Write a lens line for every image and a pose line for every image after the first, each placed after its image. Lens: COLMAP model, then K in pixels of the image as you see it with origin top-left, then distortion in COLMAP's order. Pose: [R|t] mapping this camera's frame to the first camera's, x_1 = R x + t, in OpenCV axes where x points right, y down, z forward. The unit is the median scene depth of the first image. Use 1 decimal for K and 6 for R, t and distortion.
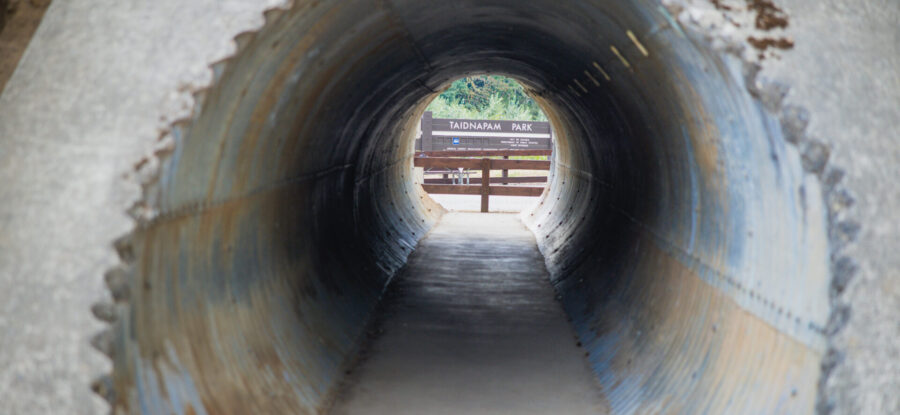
lens RADIAL K [[3453.4, 0, 450.0], [0, 3453.4, 207.5], [0, 0, 1]] dist [-0.044436, -0.051962]
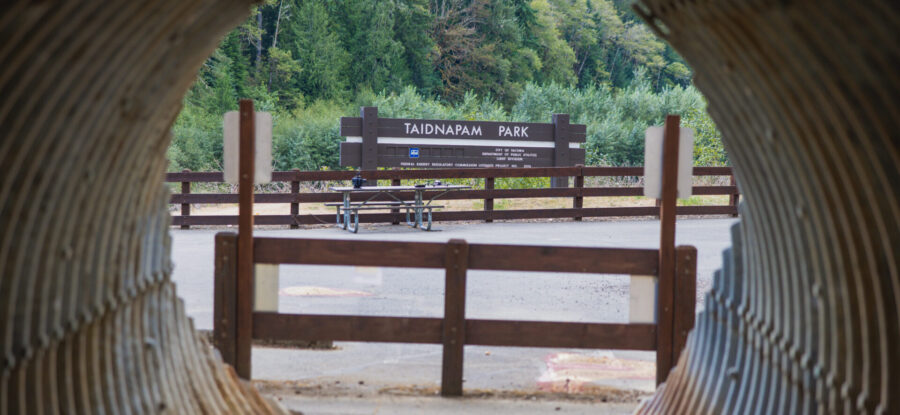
lens RADIAL K [[3309.3, 0, 450.0], [0, 3309.3, 207.5], [0, 0, 1]] dist [0.058890, 0.039313]
pose [[0.999964, 0.004323, 0.007278, 0.004007], [-0.004341, 0.999988, 0.002362, -0.010145], [-0.007267, -0.002393, 0.999971, 0.364014]]
